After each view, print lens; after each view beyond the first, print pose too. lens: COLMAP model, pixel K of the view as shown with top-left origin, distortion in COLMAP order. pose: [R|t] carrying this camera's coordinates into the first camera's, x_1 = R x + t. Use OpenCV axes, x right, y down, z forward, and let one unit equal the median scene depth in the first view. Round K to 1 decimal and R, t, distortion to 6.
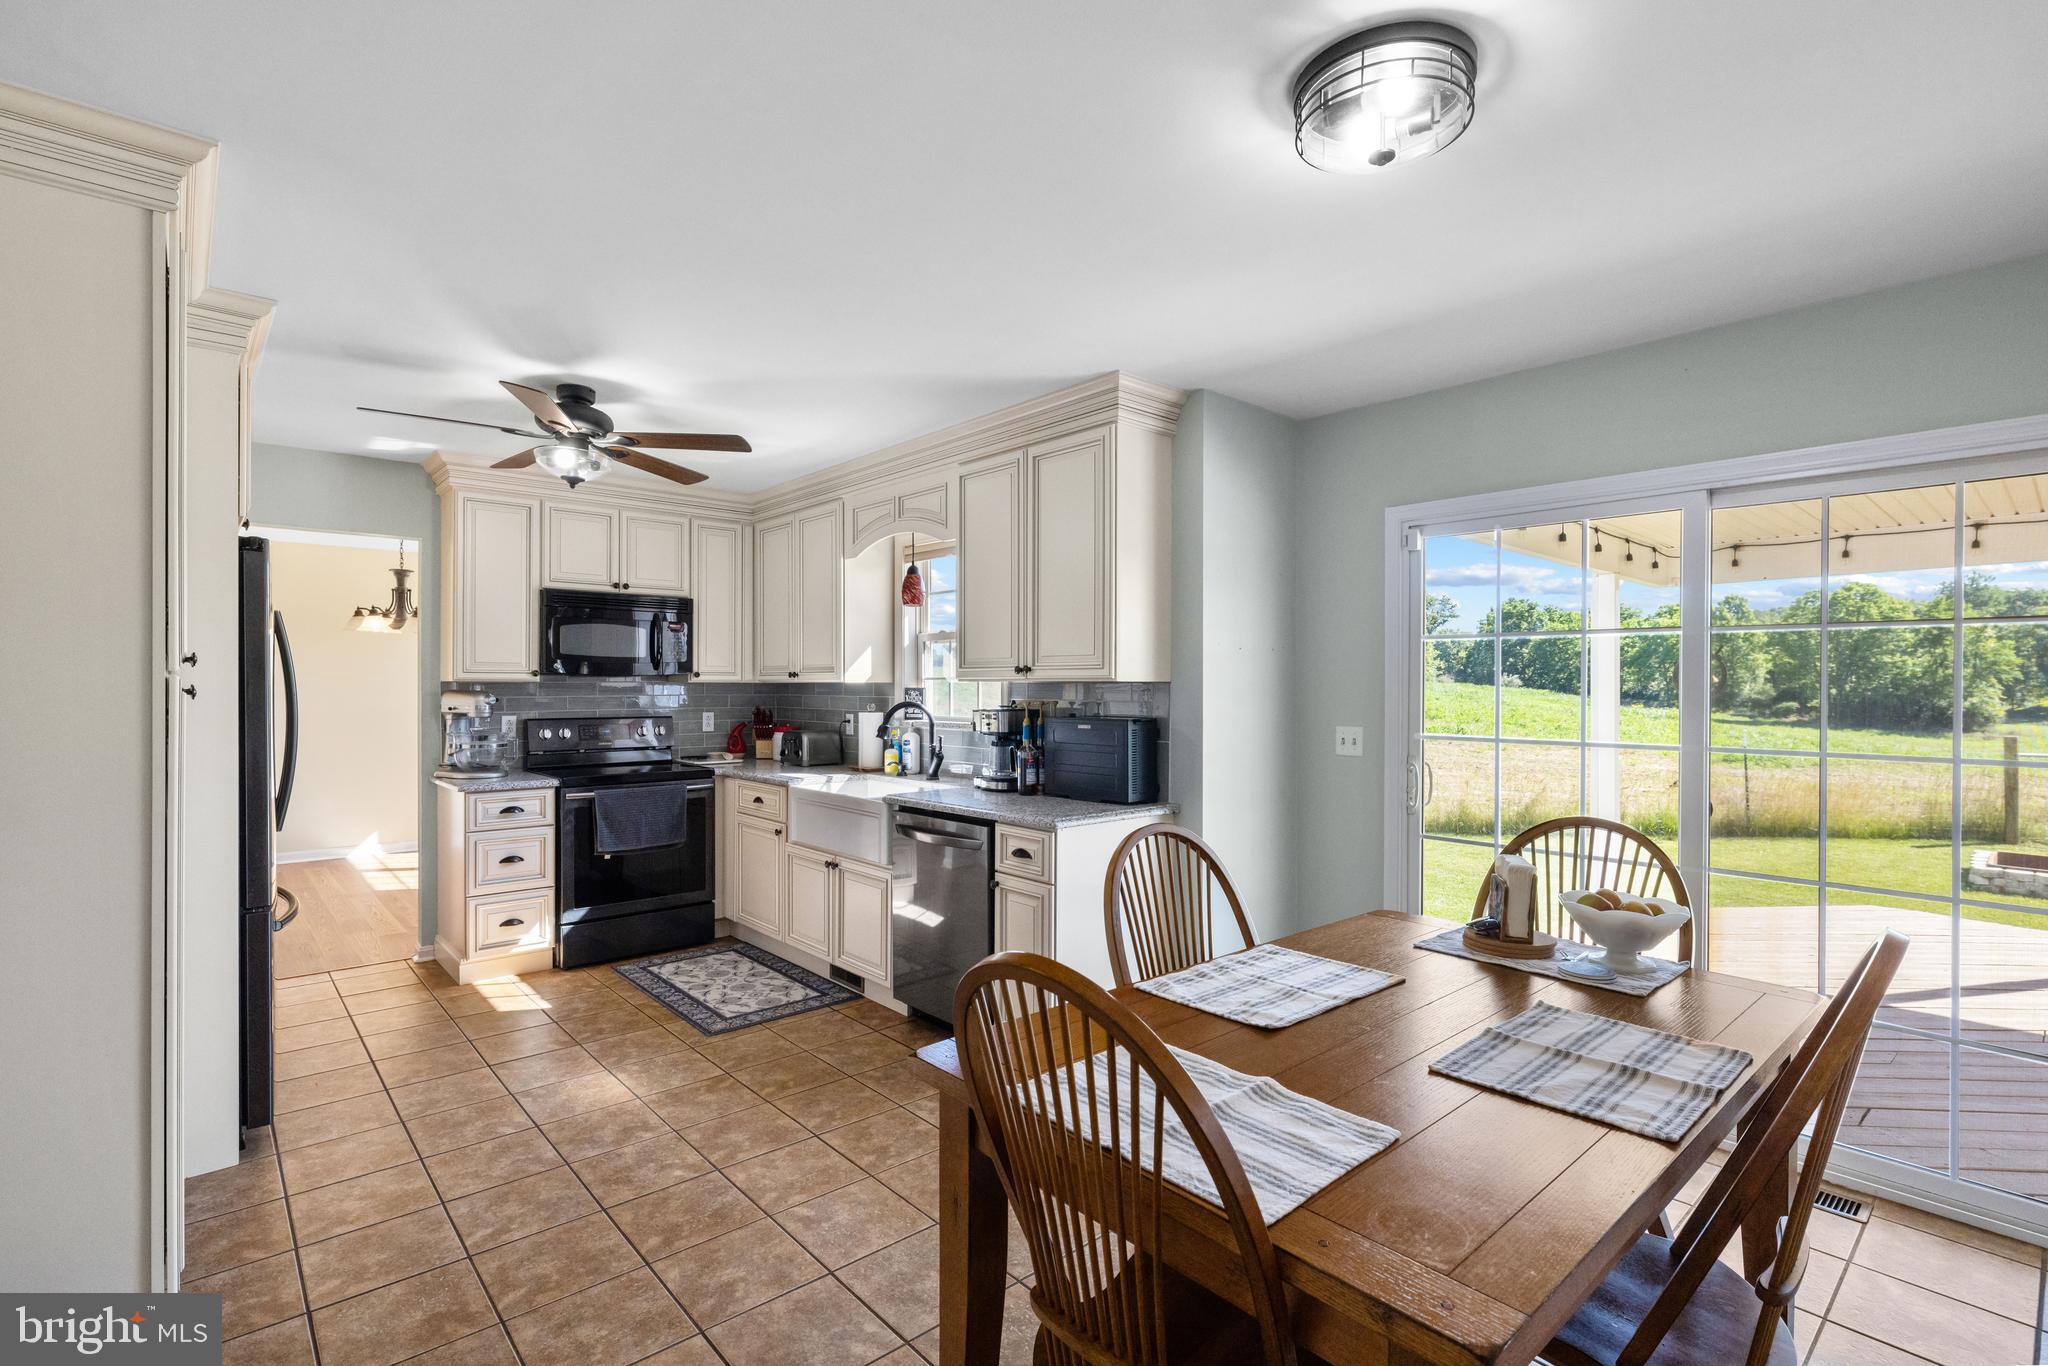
lens RADIAL K [[960.2, 0, 1023.6], [0, 960.2, 696.8], [0, 0, 1]] dist [-0.001261, -0.000321]
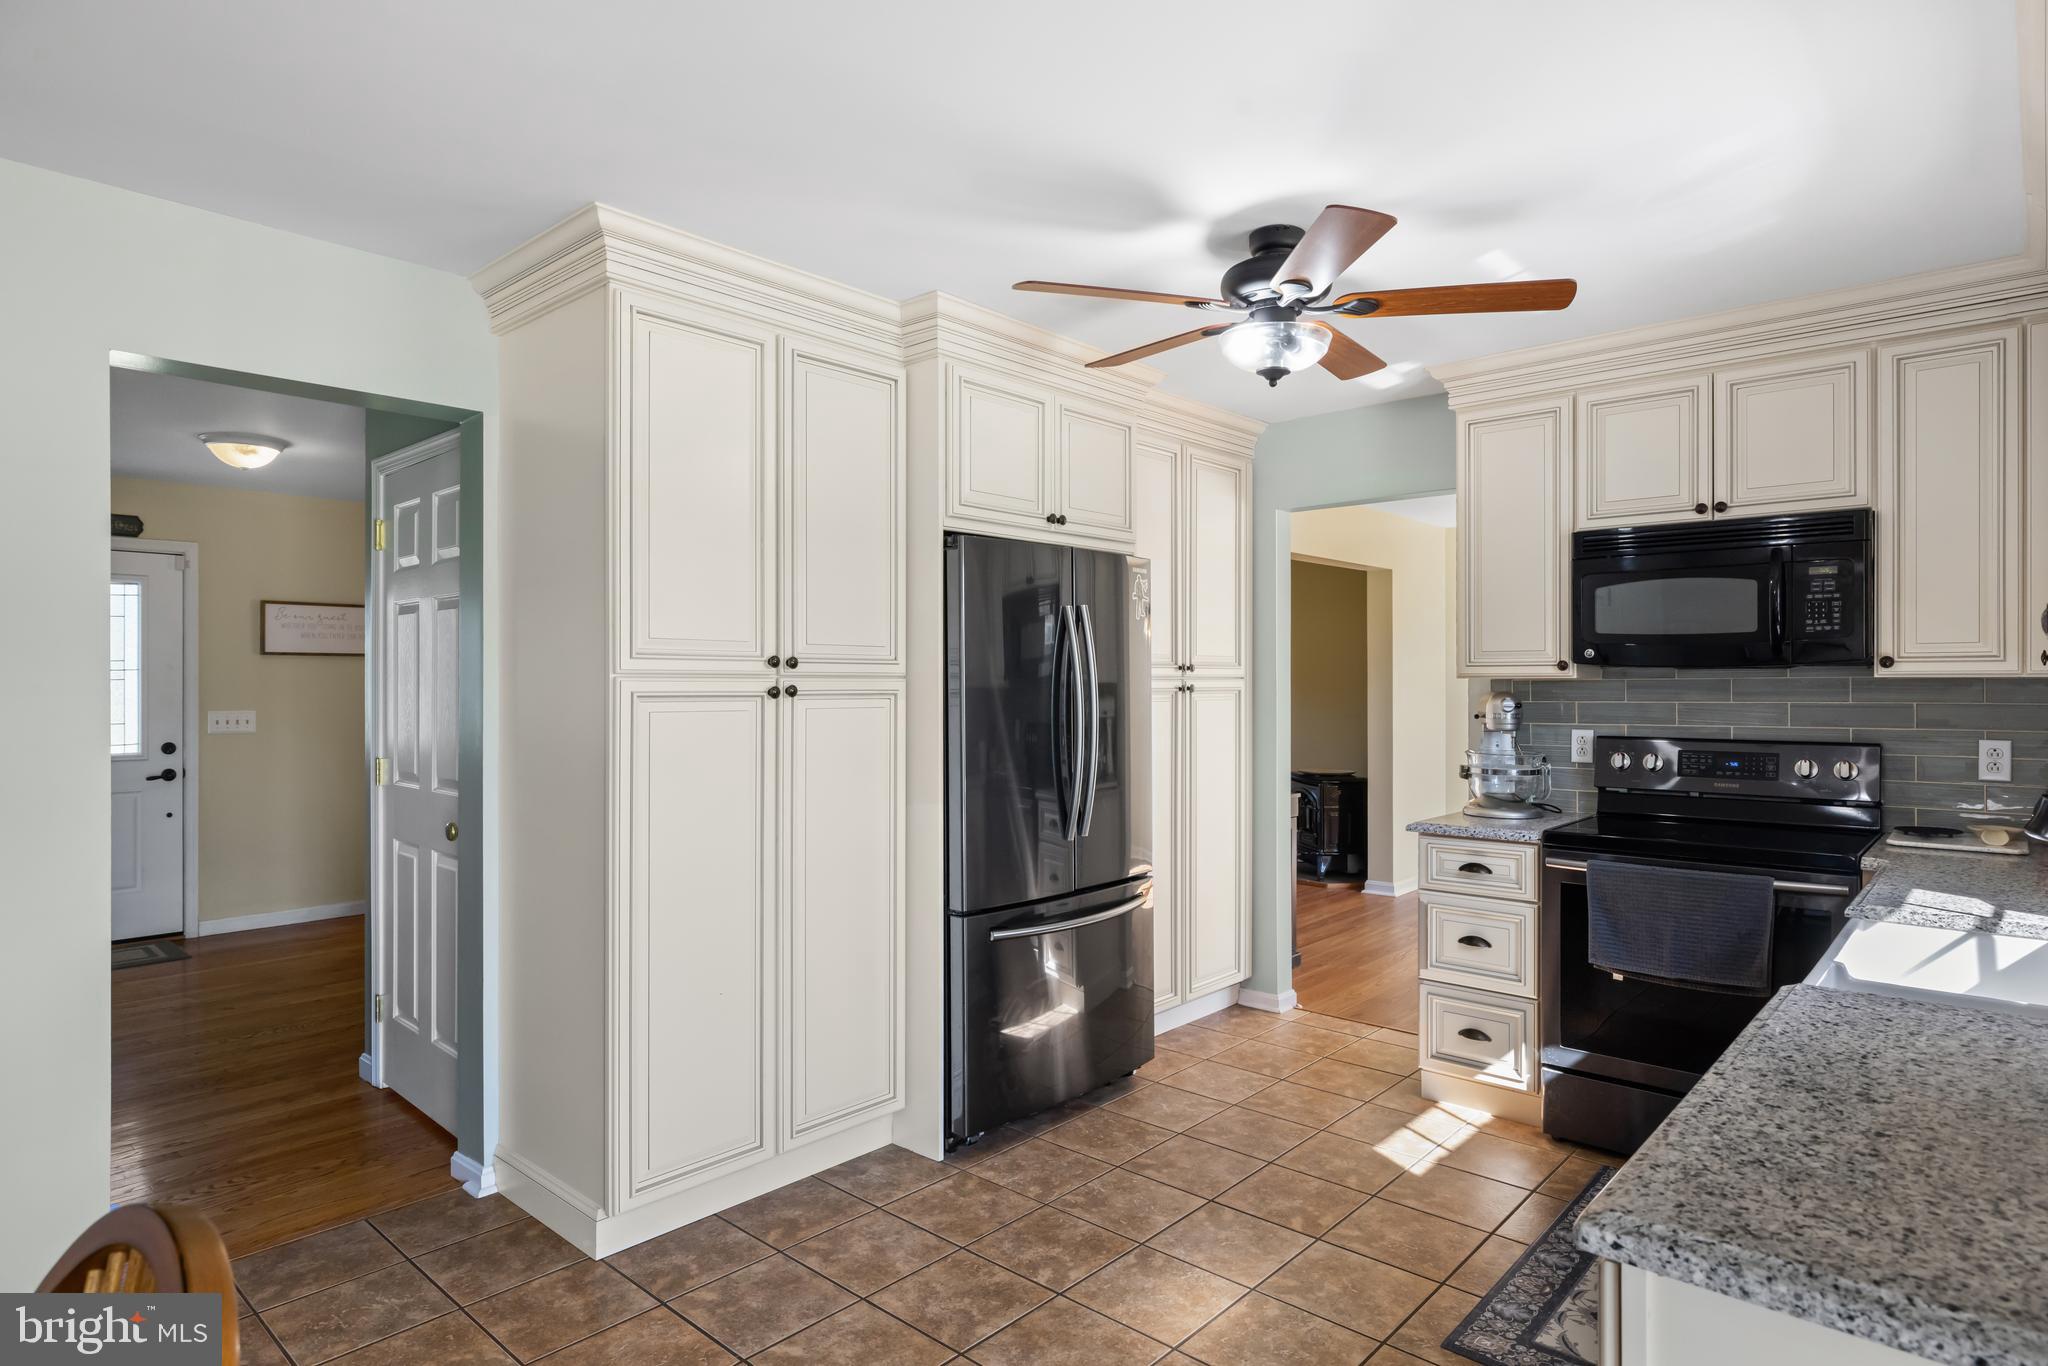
lens RADIAL K [[1145.9, 0, 1016.7], [0, 1145.9, 682.3], [0, 0, 1]] dist [-0.001520, -0.000054]
pose [[0.101421, -0.000879, -0.994843, 0.229036], [-0.011175, 0.999936, -0.002023, -0.007516], [0.994781, 0.011323, 0.101405, 0.574709]]
